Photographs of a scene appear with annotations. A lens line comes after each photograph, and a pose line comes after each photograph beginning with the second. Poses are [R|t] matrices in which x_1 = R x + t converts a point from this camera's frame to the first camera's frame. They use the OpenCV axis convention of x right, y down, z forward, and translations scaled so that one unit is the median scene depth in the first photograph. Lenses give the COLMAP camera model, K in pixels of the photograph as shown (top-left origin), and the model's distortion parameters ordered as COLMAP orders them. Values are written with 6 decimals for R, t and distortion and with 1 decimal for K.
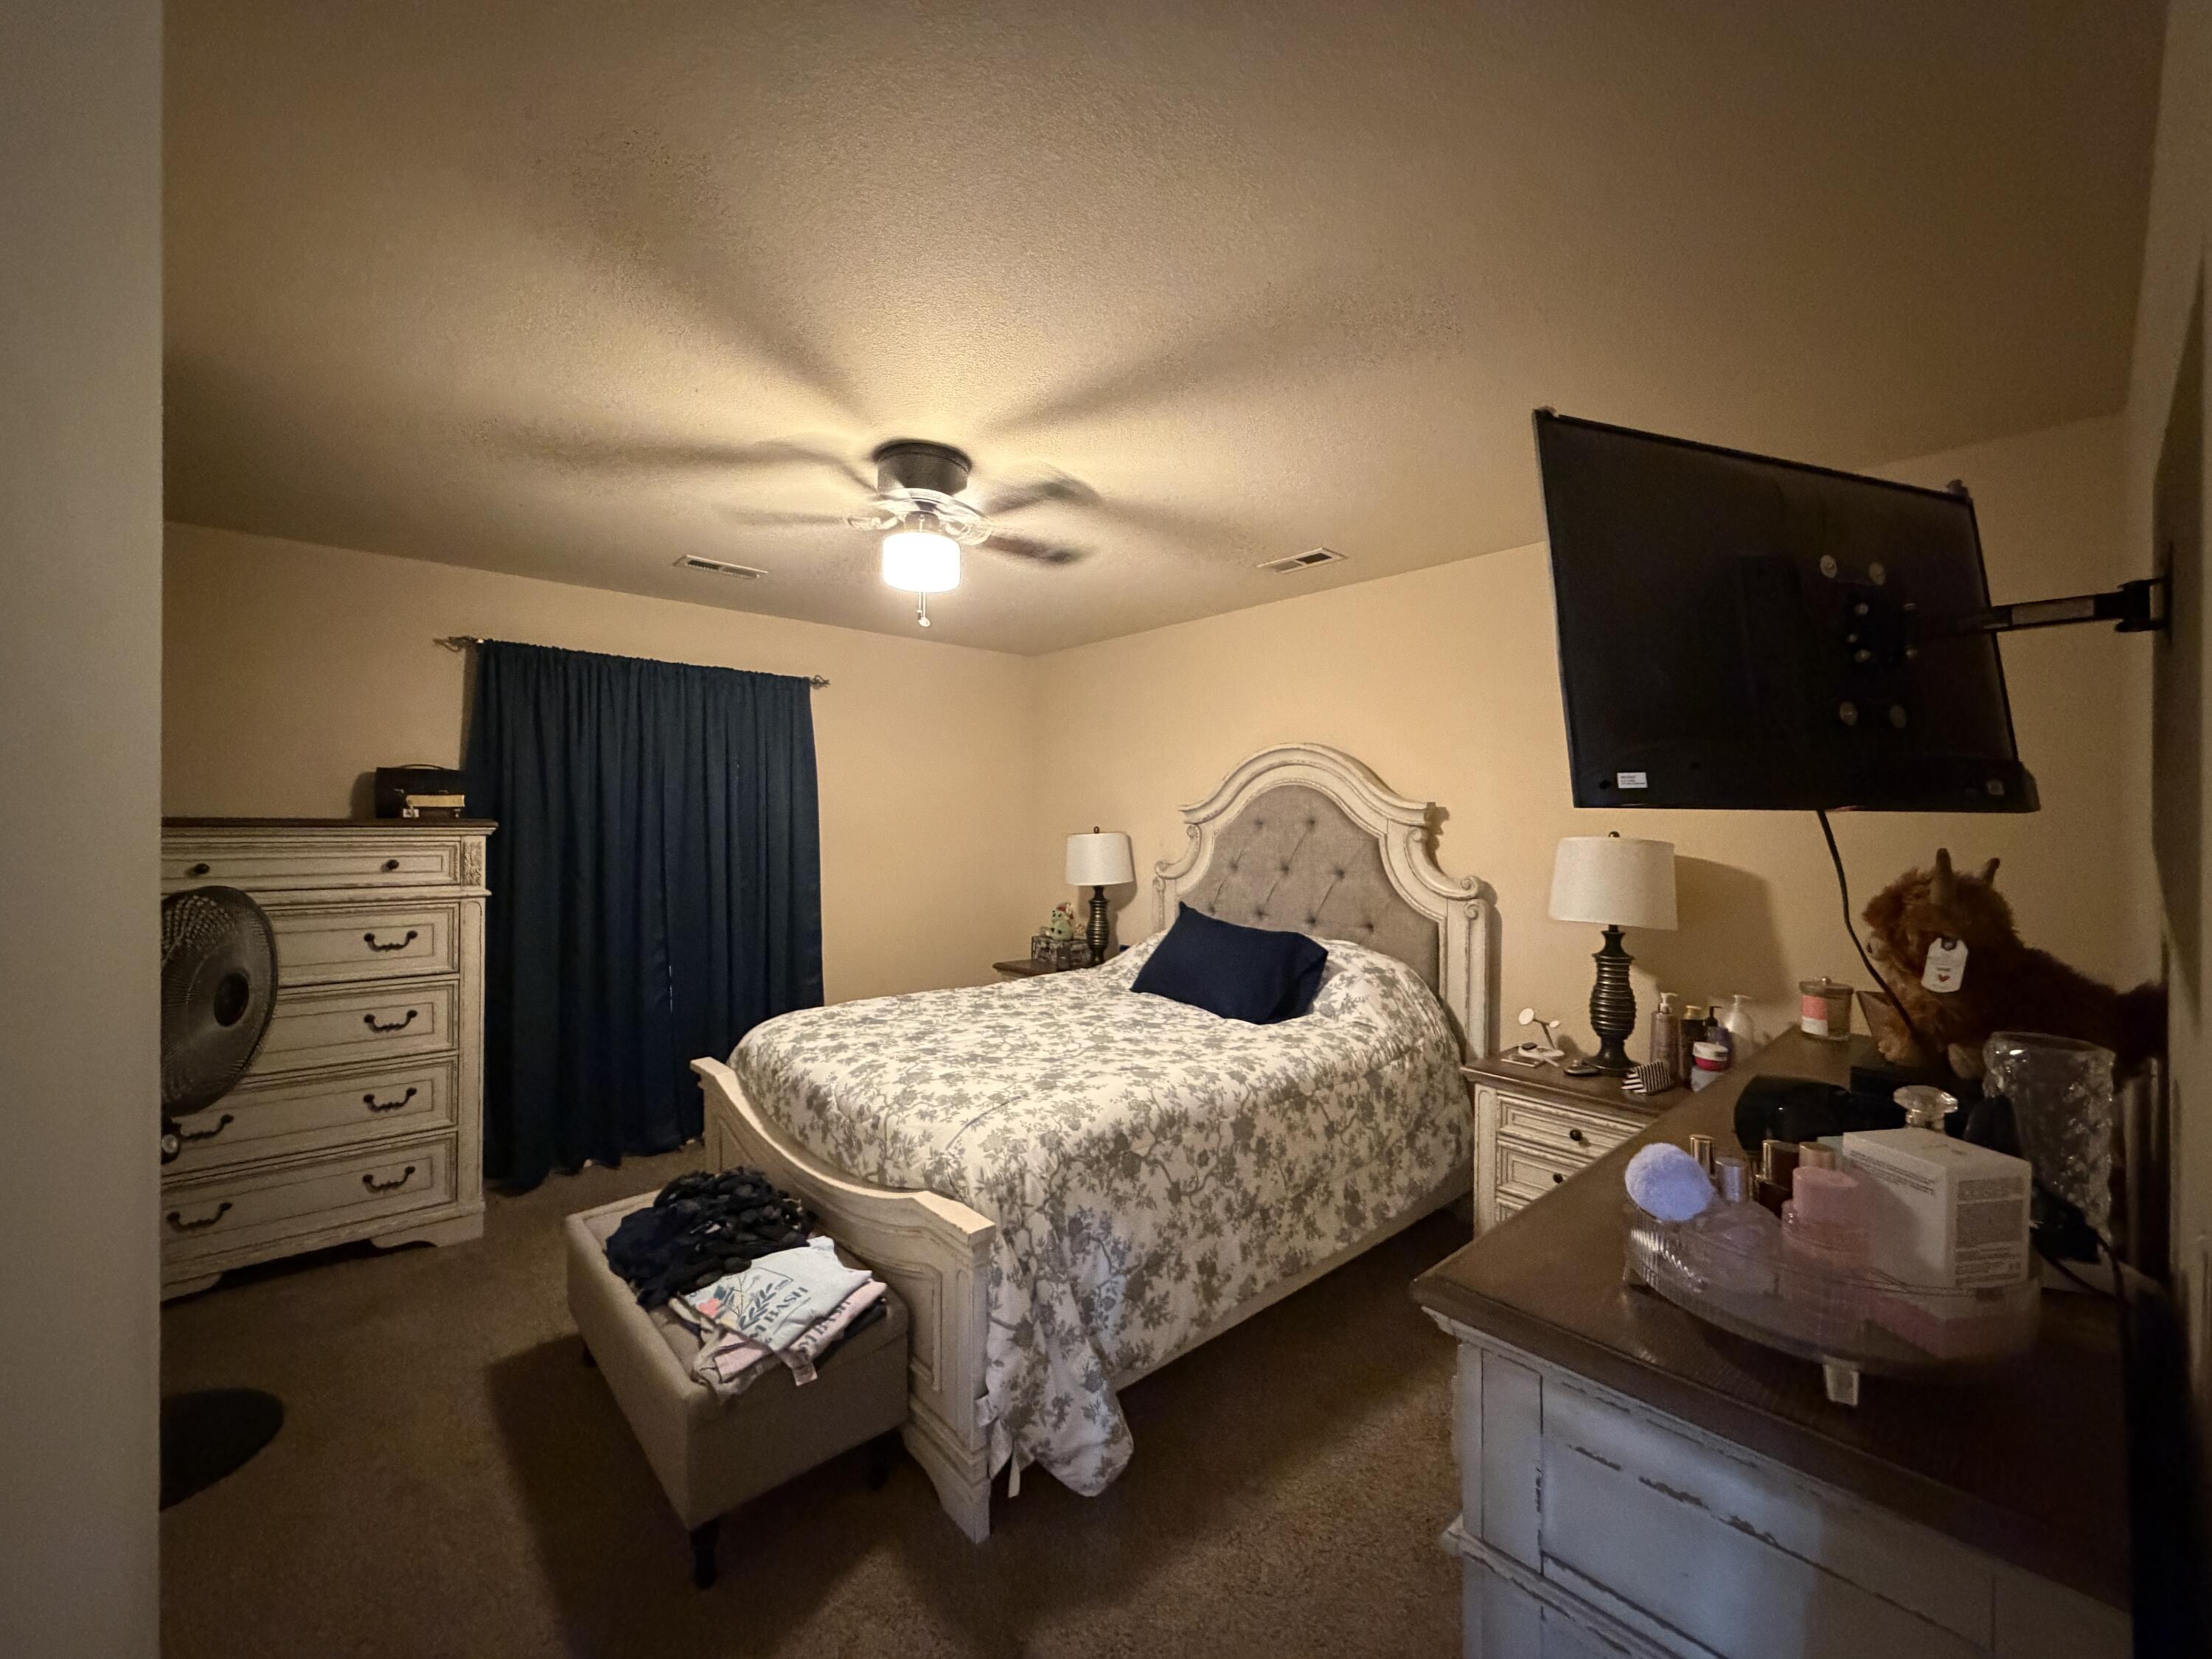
lens RADIAL K [[878.0, 0, 1105.7], [0, 878.0, 825.4], [0, 0, 1]] dist [0.002186, -0.000645]
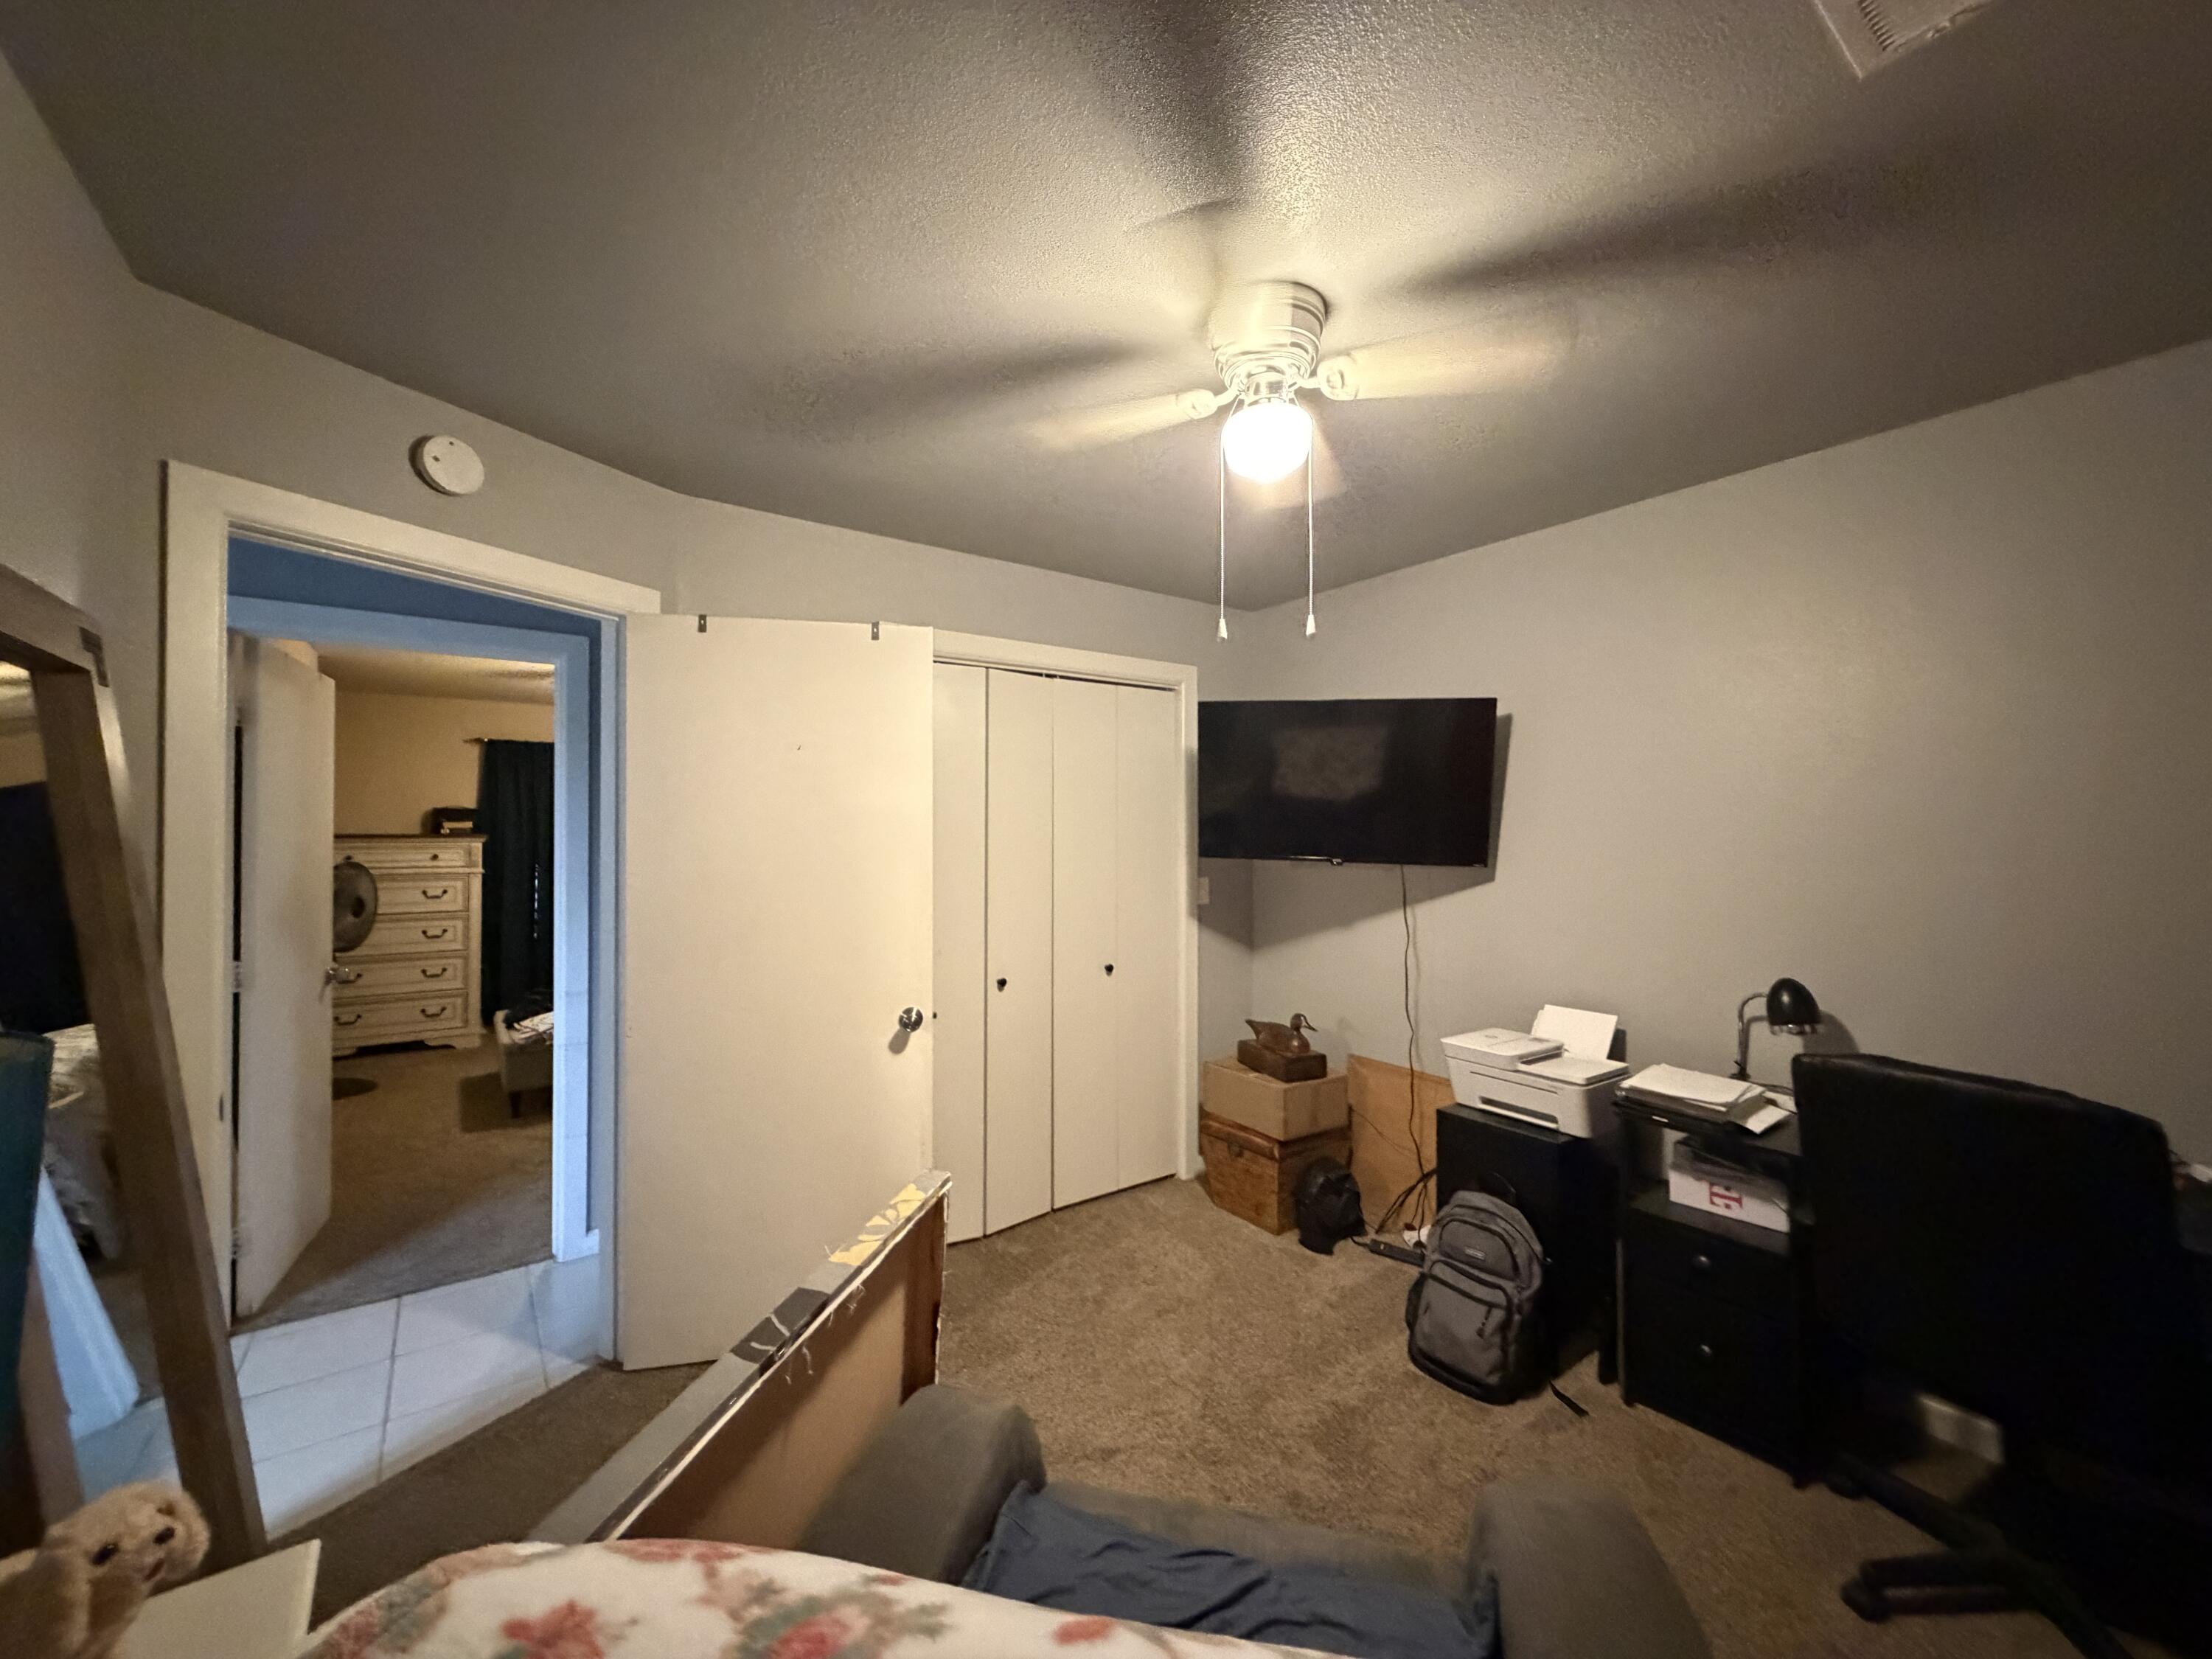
lens RADIAL K [[878.0, 0, 1100.0], [0, 878.0, 828.8], [0, 0, 1]] dist [0.002186, -0.000645]
pose [[0.994649, -0.002308, -0.103282, 0.938654], [0.001193, 0.999940, -0.010859, 0.004506], [0.103301, 0.010678, 0.994593, -0.875763]]
